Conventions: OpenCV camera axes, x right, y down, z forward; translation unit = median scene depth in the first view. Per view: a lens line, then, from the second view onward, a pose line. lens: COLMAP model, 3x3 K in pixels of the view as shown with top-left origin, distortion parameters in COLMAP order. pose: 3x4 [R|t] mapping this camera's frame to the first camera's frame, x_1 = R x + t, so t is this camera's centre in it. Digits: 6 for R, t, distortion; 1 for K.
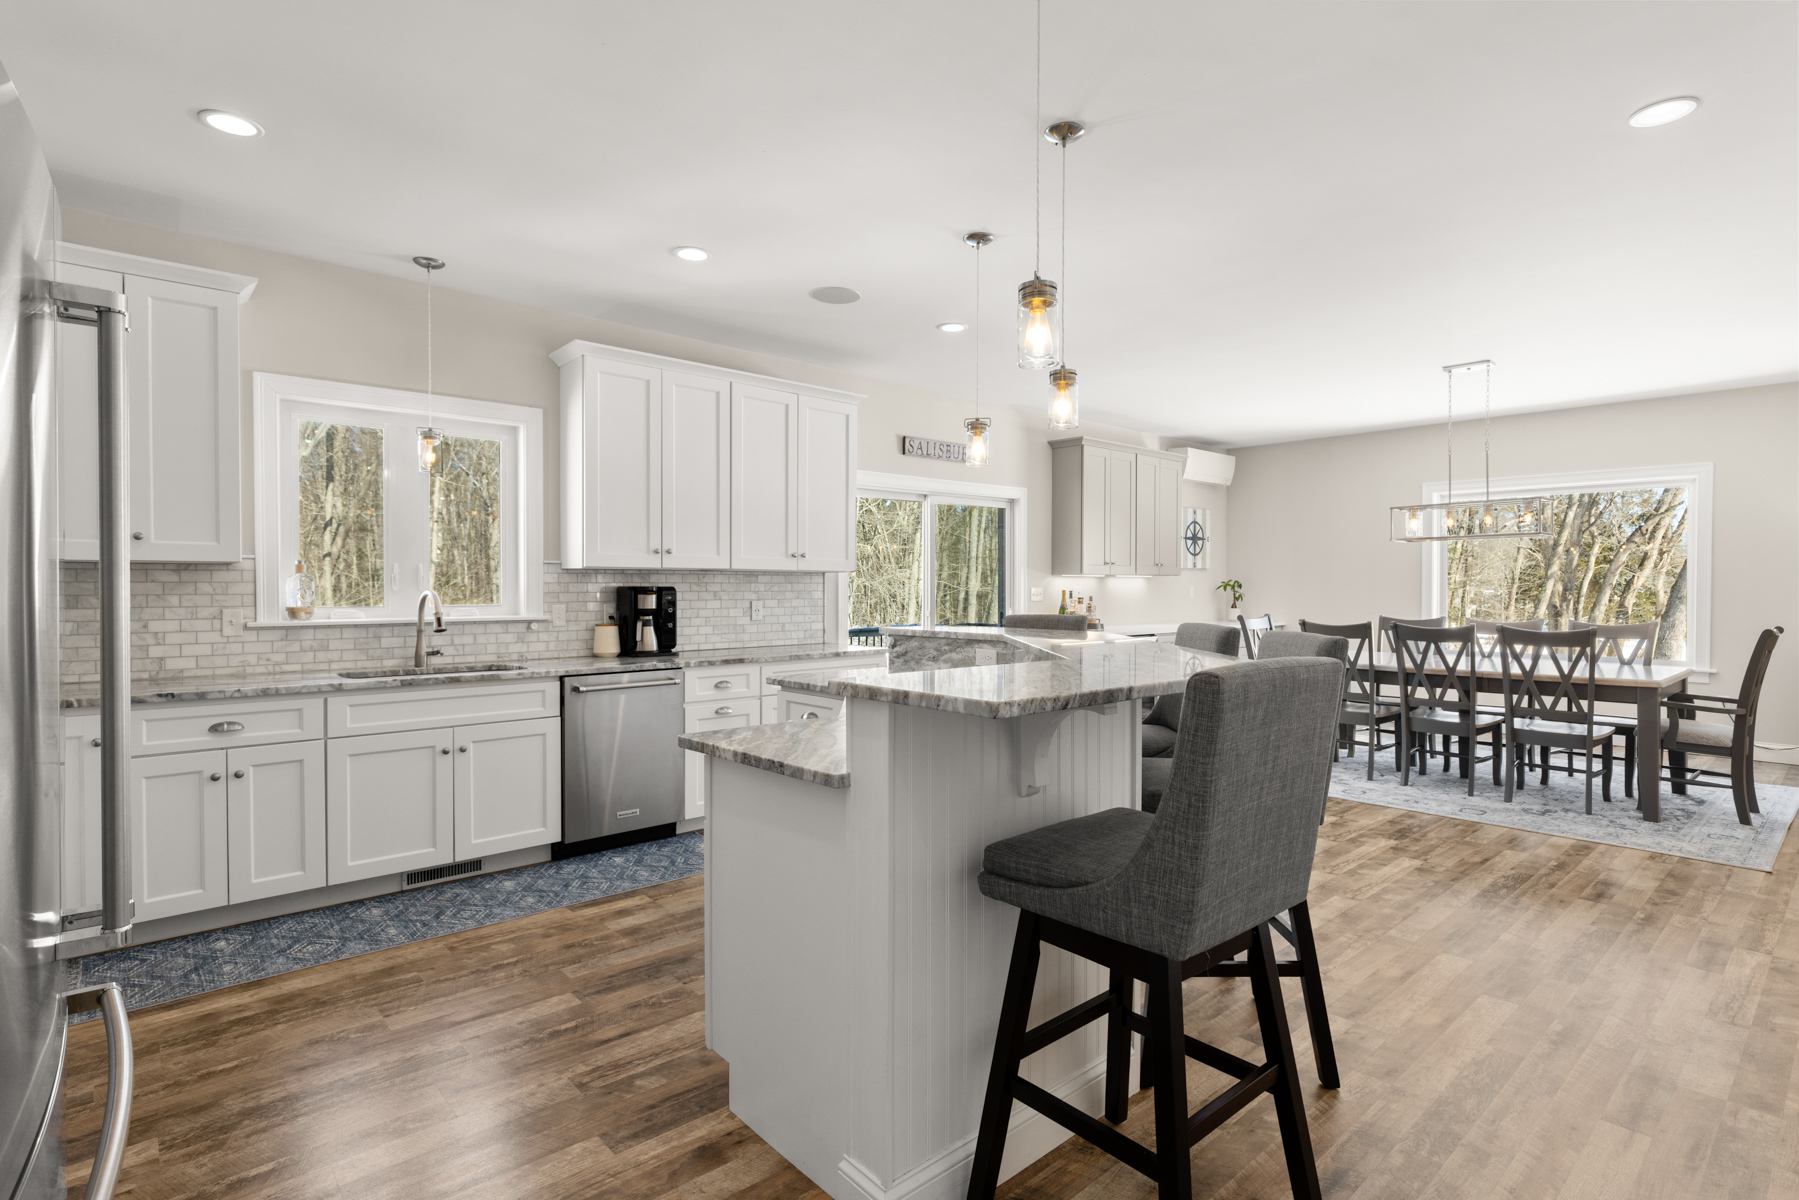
lens RADIAL K [[879.0, 0, 911.2], [0, 879.0, 597.3], [0, 0, 1]] dist [-0.001031, -0.000512]
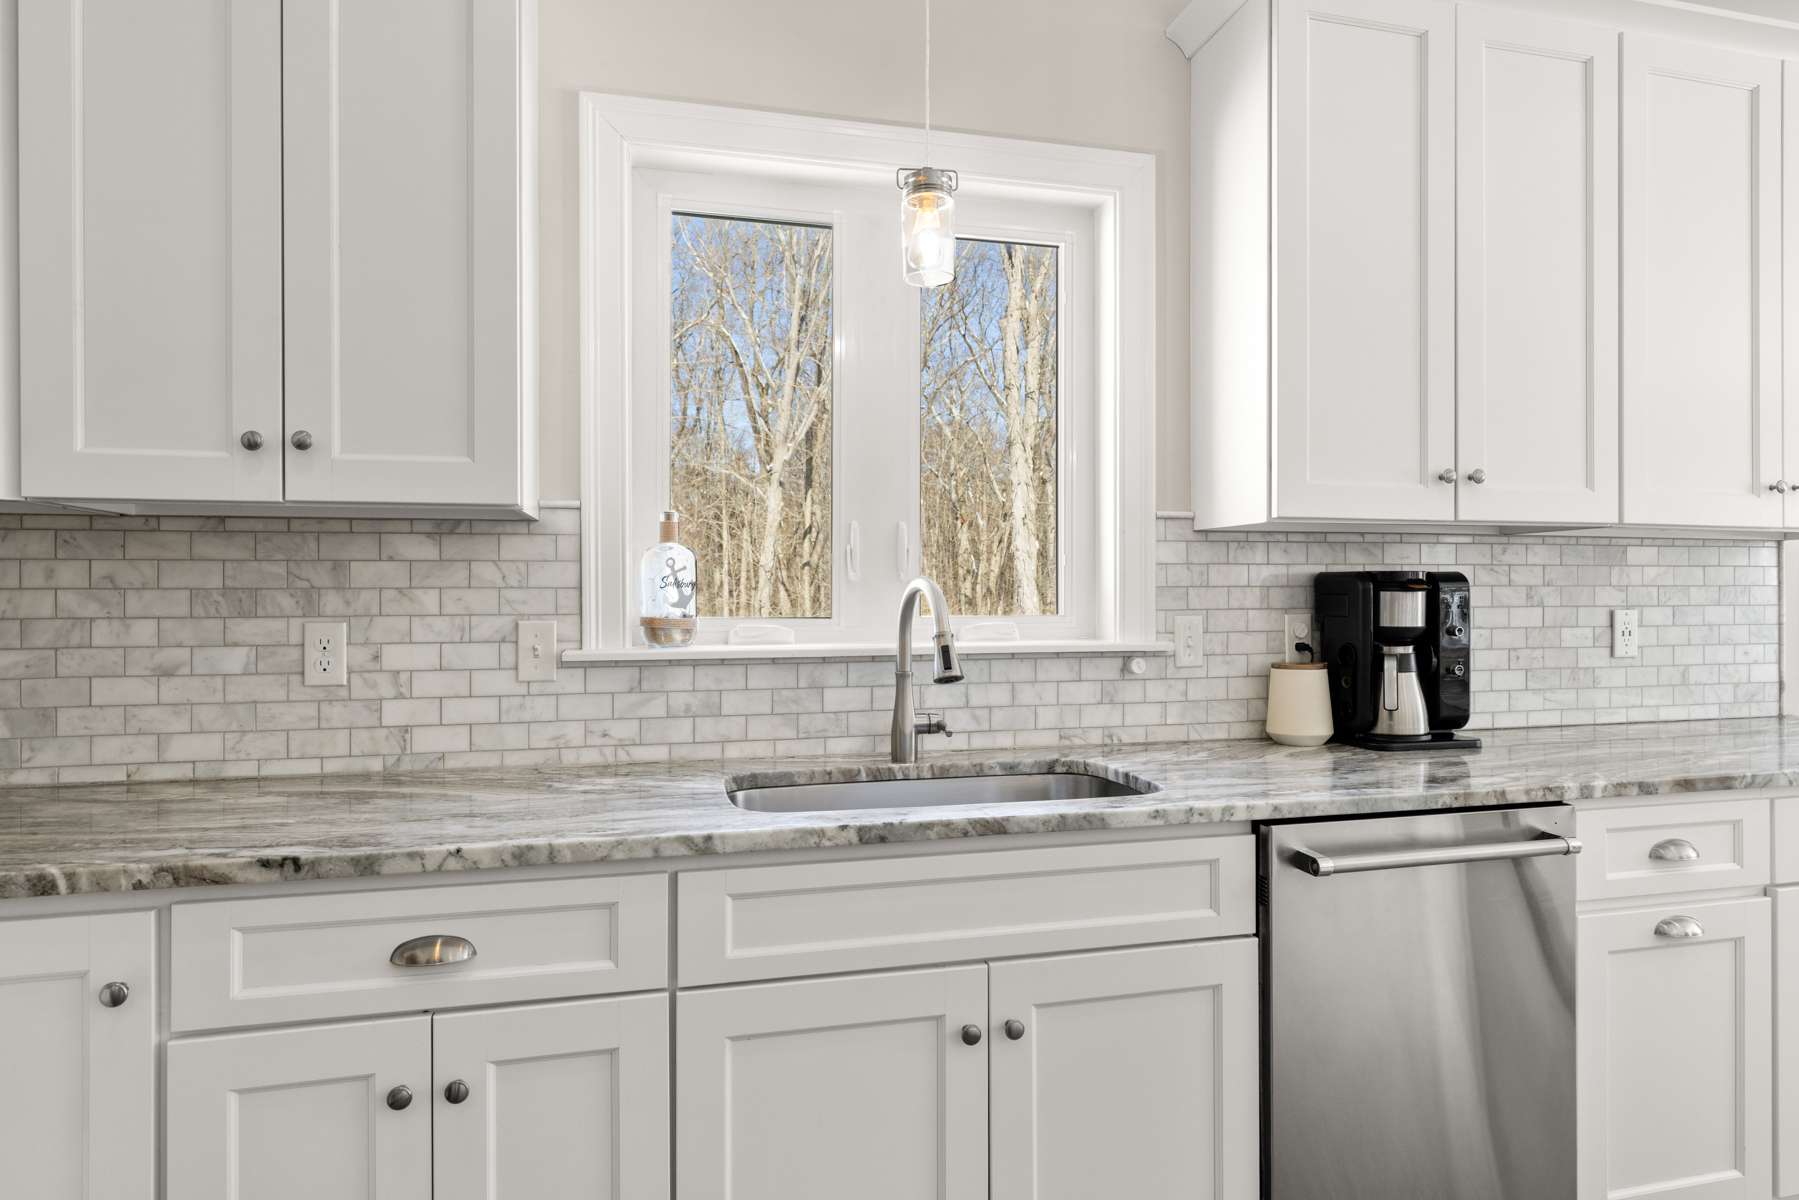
lens RADIAL K [[1016.2, 0, 905.6], [0, 1016.2, 596.3], [0, 0, 1]] dist [0.000522, 0.000821]
pose [[0.879804, -0.004269, -0.475317, -0.330248], [-0.002283, 0.999910, -0.013207, 0.006714], [0.475330, 0.012705, 0.879716, 0.579087]]
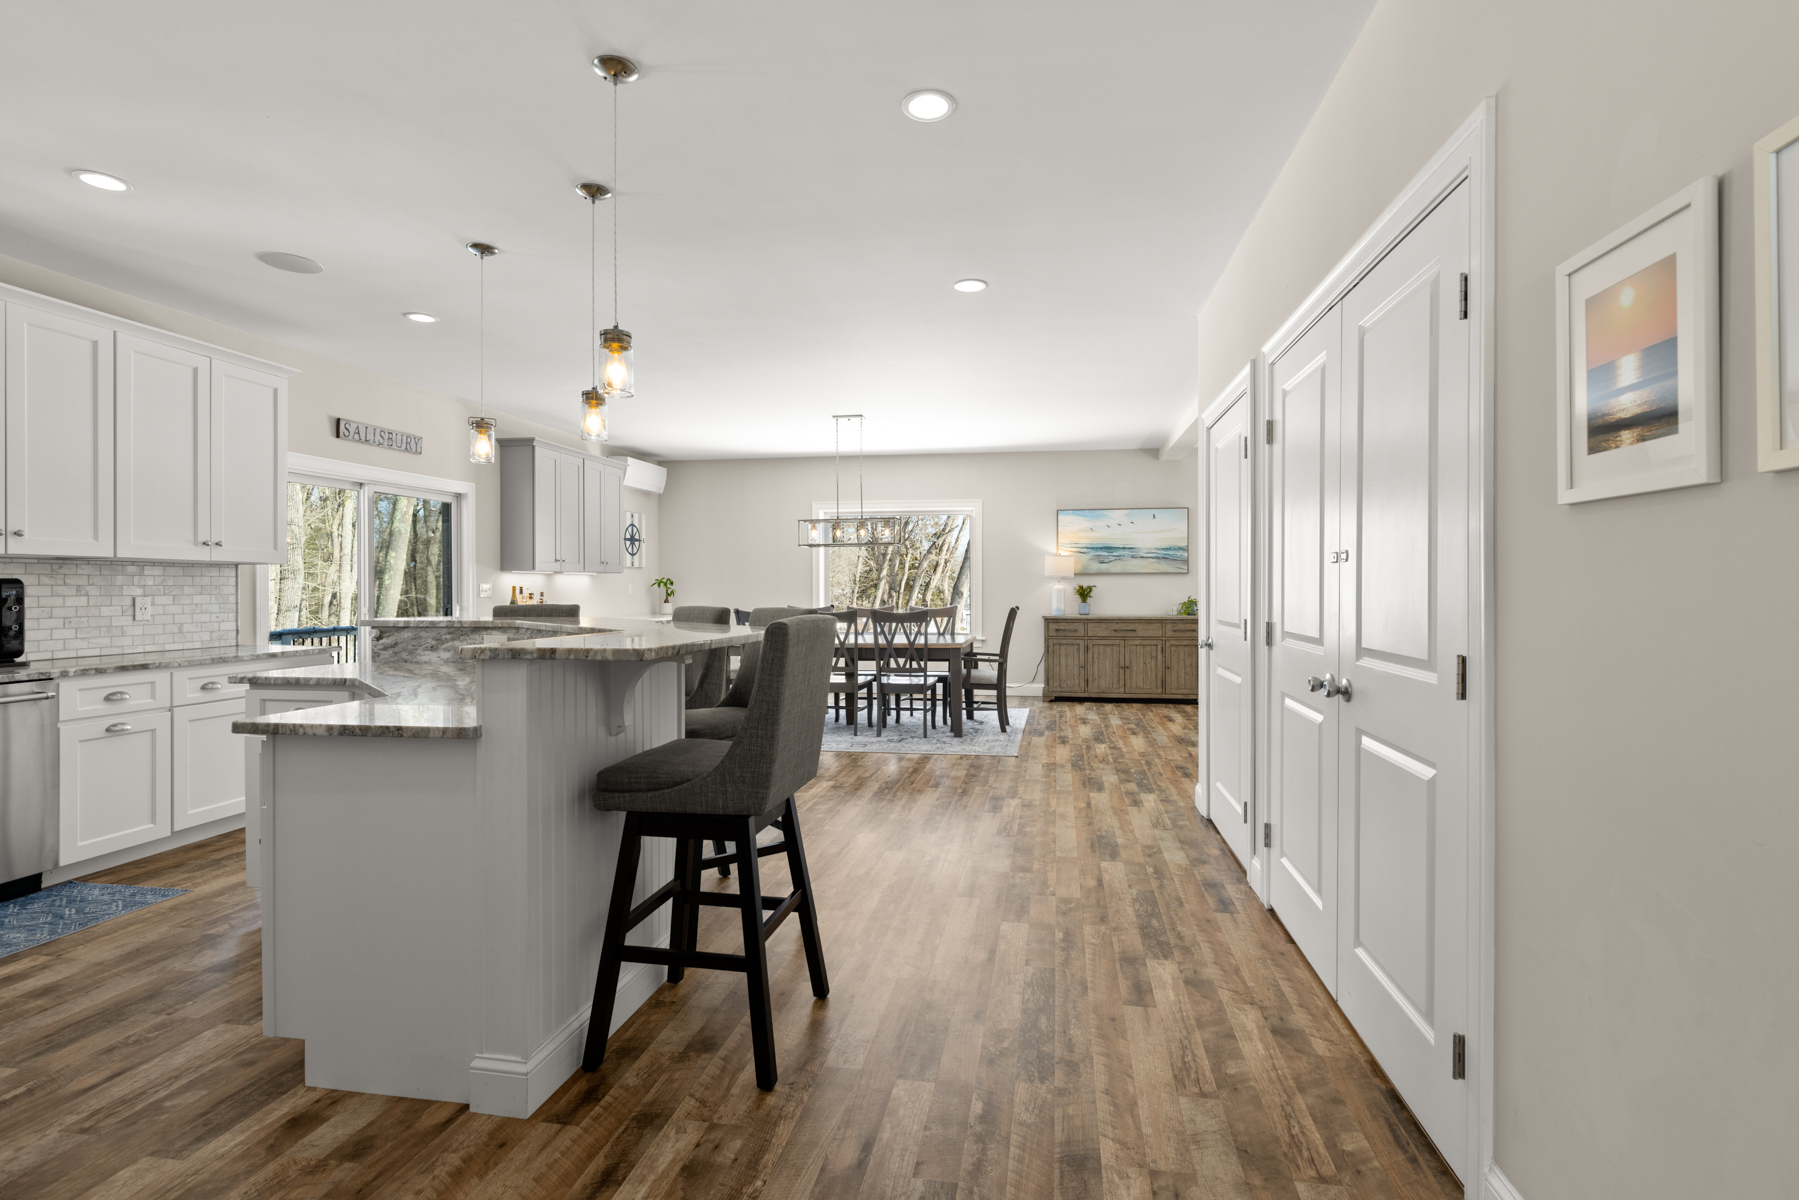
lens RADIAL K [[854.6, 0, 906.9], [0, 854.6, 588.9], [0, 0, 1]] dist [0.007795, 0.000581]
pose [[0.787836, -0.003429, 0.615875, -0.144789], [0.010703, 0.999910, -0.008124, 0.014480], [-0.615792, 0.012992, 0.787802, -0.114527]]
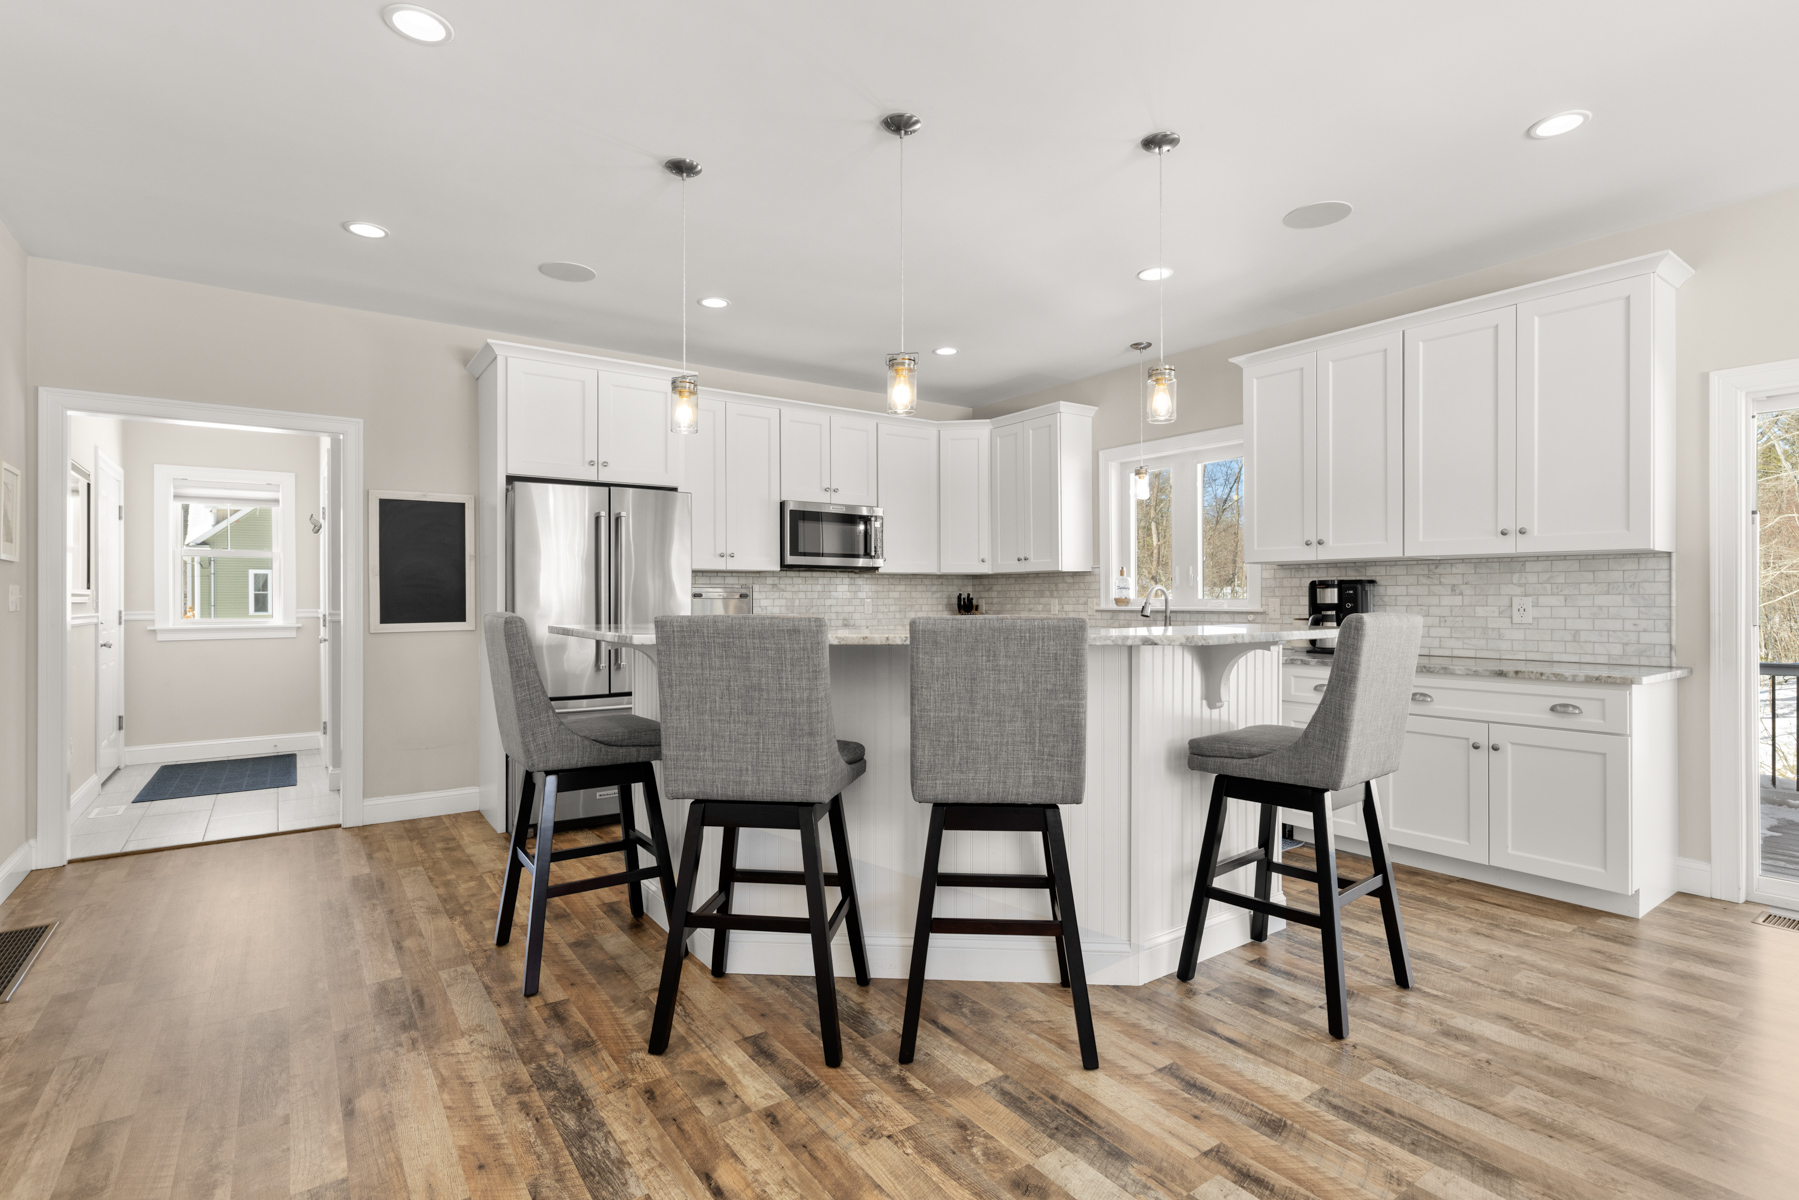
lens RADIAL K [[879.0, 0, 912.1], [0, 879.0, 592.7], [0, 0, 1]] dist [-0.001031, -0.000512]
pose [[-0.118539, -0.007197, -0.992923, 0.817090], [-0.011003, 0.999922, -0.005934, 0.014204], [0.992888, 0.010221, -0.118608, 0.788826]]
